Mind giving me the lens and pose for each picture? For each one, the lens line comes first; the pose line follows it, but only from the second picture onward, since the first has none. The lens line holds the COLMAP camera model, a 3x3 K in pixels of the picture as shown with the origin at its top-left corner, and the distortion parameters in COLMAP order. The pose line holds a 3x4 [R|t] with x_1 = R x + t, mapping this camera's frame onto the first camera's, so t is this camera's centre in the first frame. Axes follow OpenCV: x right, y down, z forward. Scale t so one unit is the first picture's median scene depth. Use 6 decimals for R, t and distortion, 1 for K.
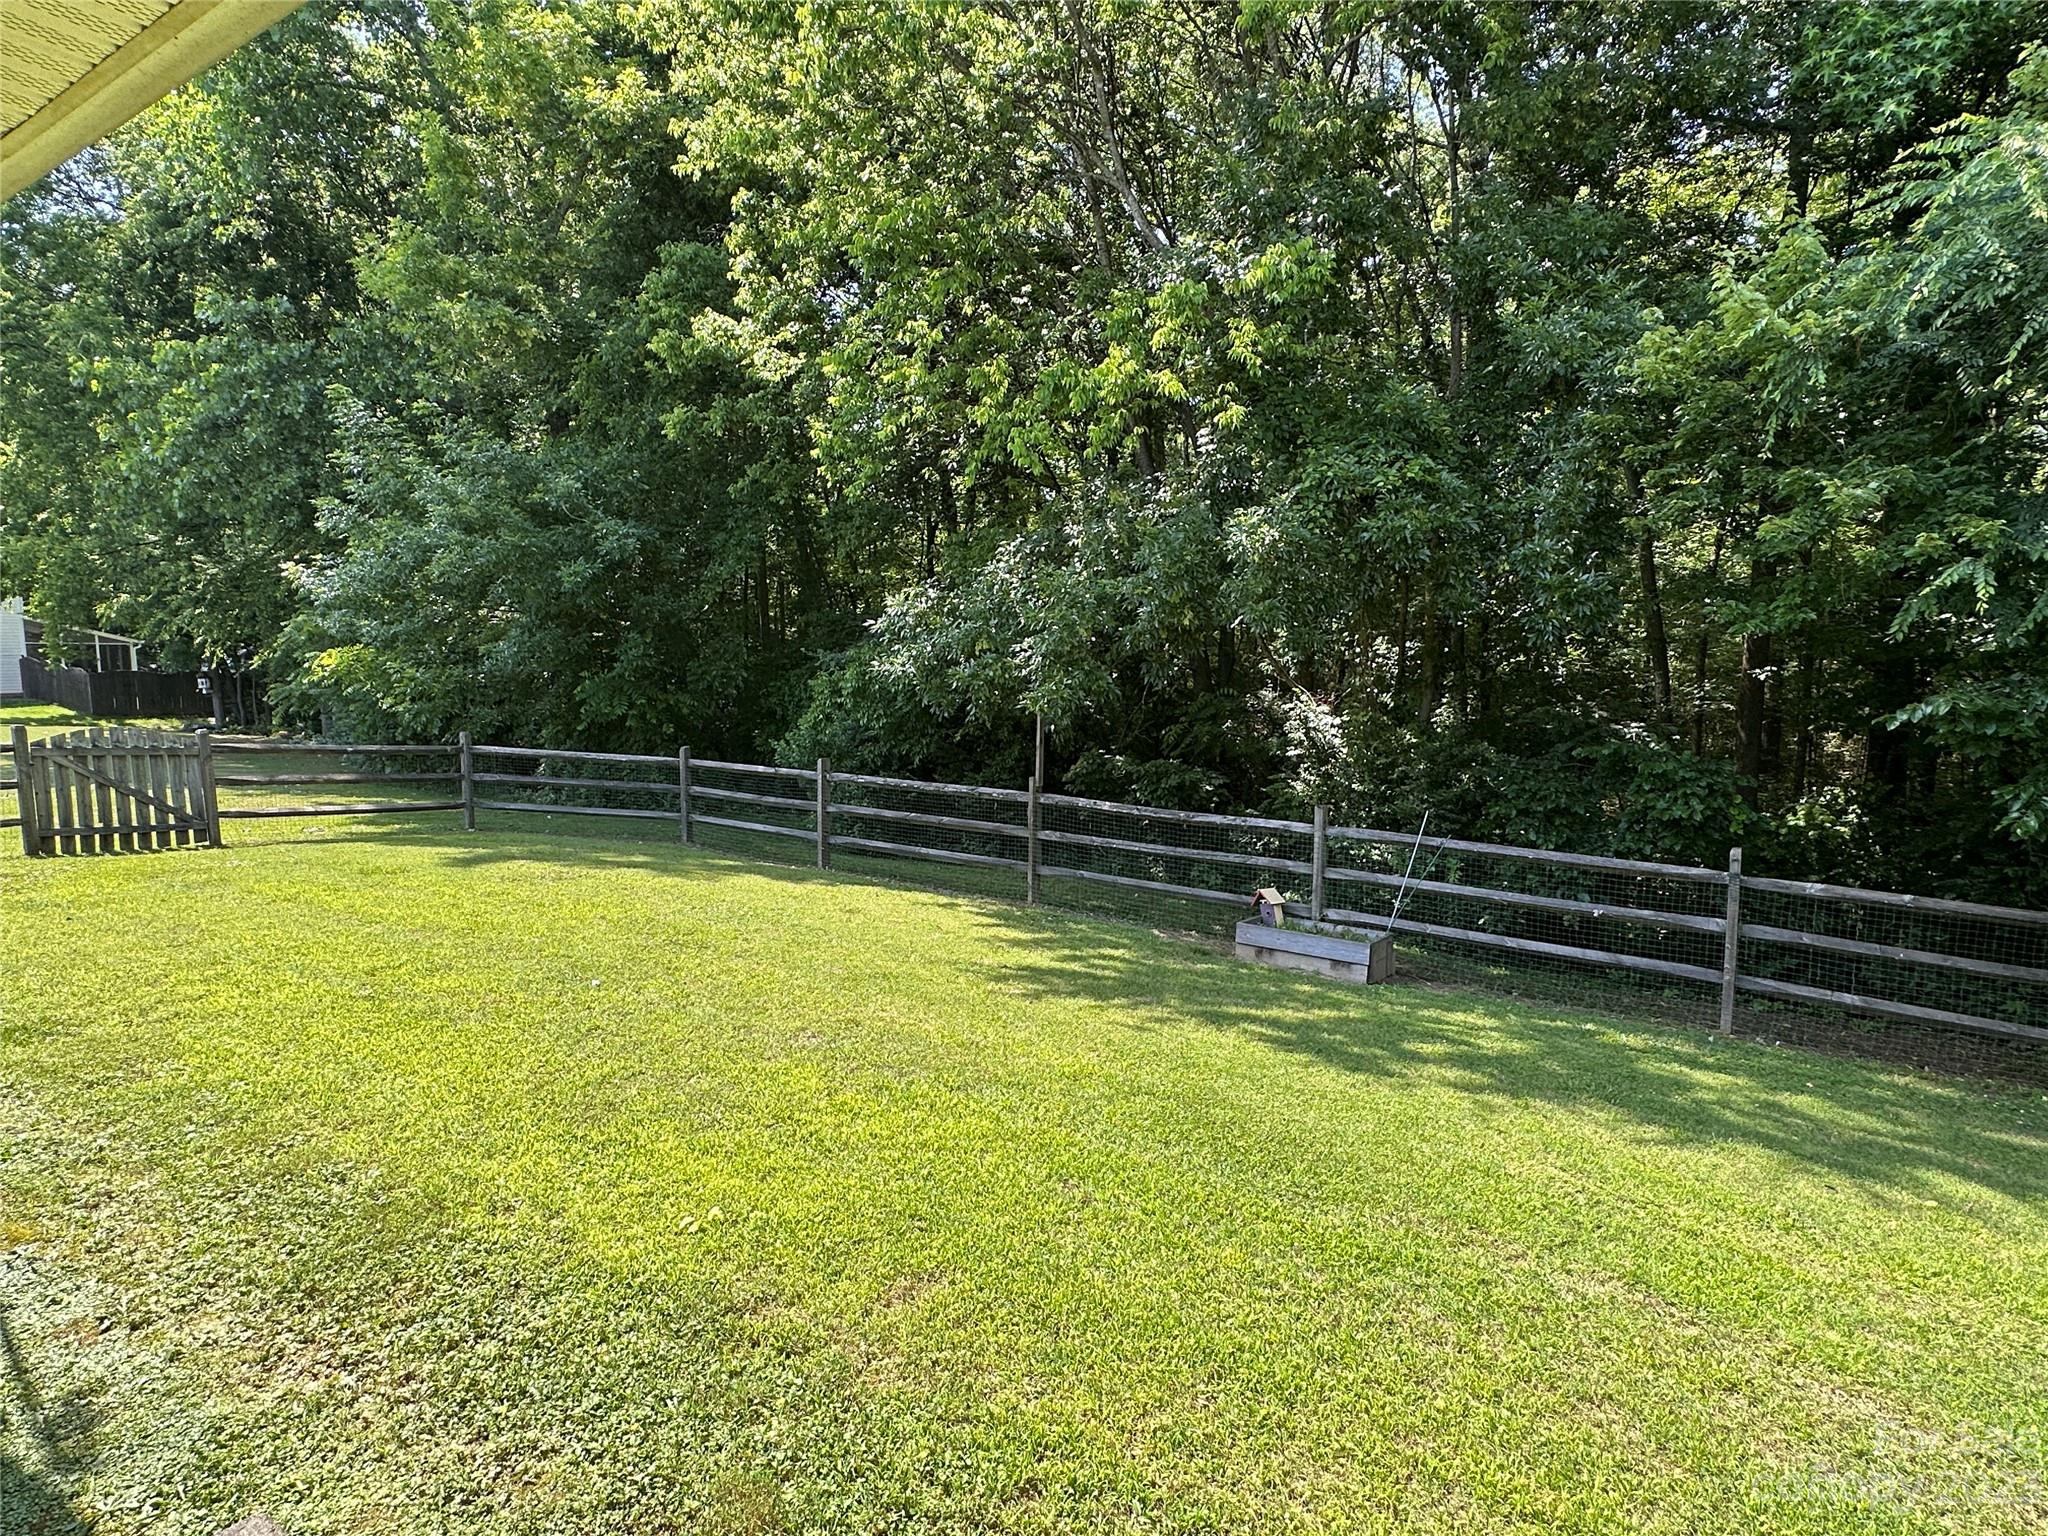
lens RADIAL K [[1076.6, 0, 1026.0], [0, 1076.6, 762.2], [0, 0, 1]] dist [-0.002825, 0.000576]
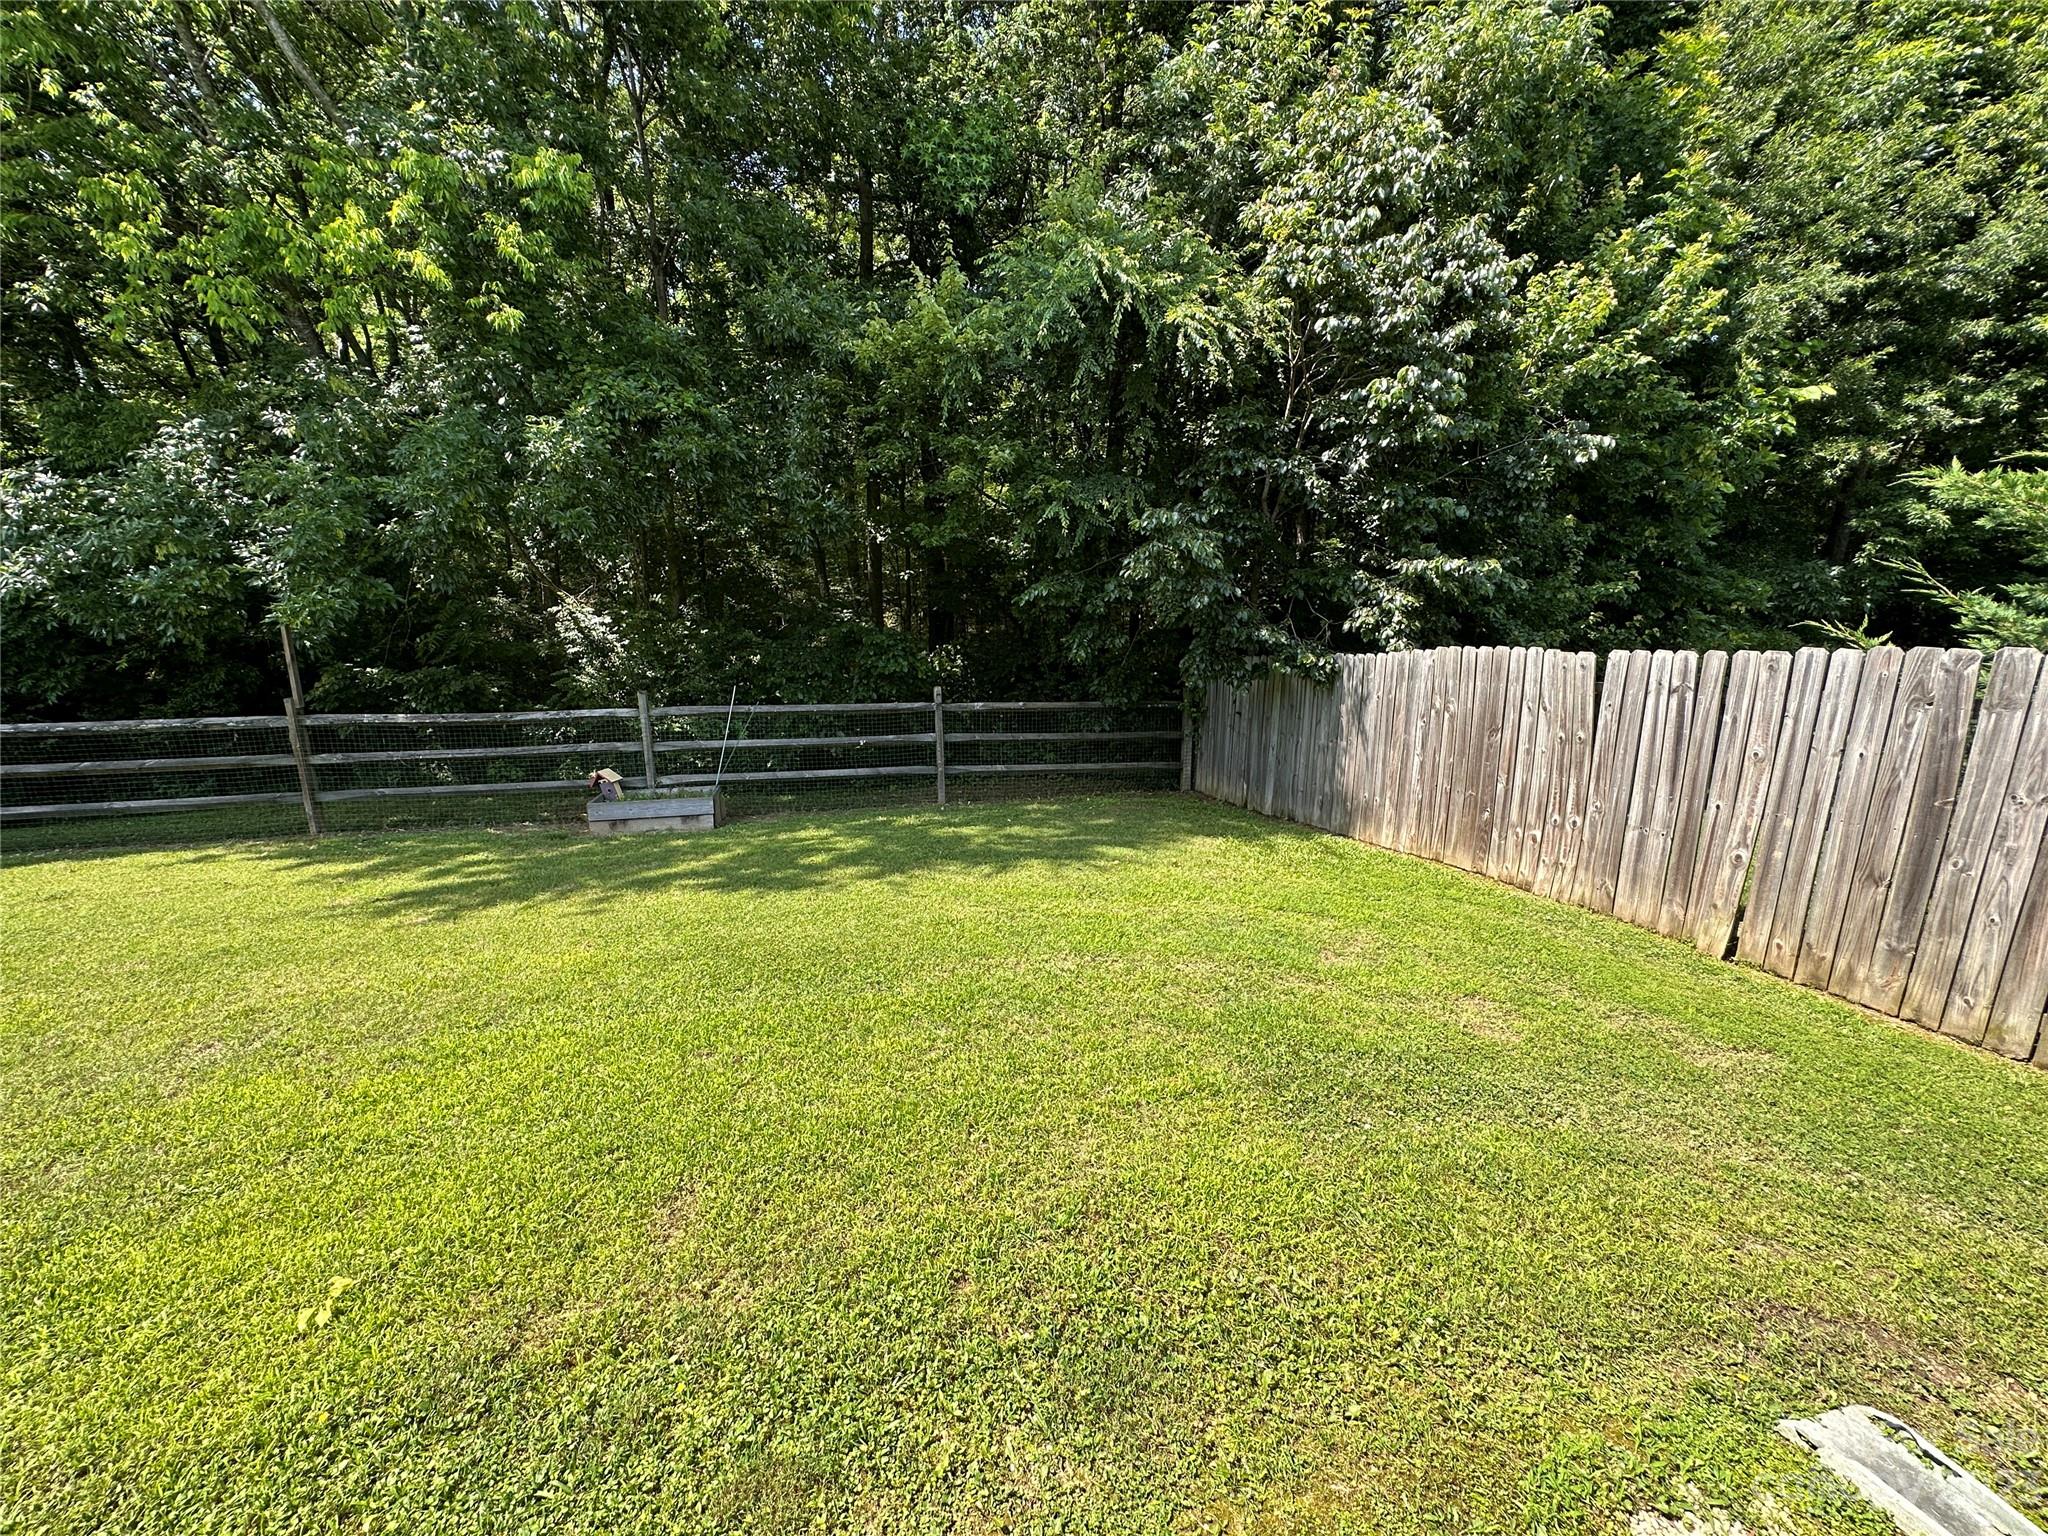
lens RADIAL K [[815.5, 0, 1023.3], [0, 815.5, 760.9], [0, 0, 1]] dist [-0.003337, 0.001288]
pose [[0.653422, -0.176936, 0.736026, -0.151803], [0.075873, 0.982712, 0.168880, -0.004886], [-0.753182, -0.054505, 0.655550, 0.123880]]
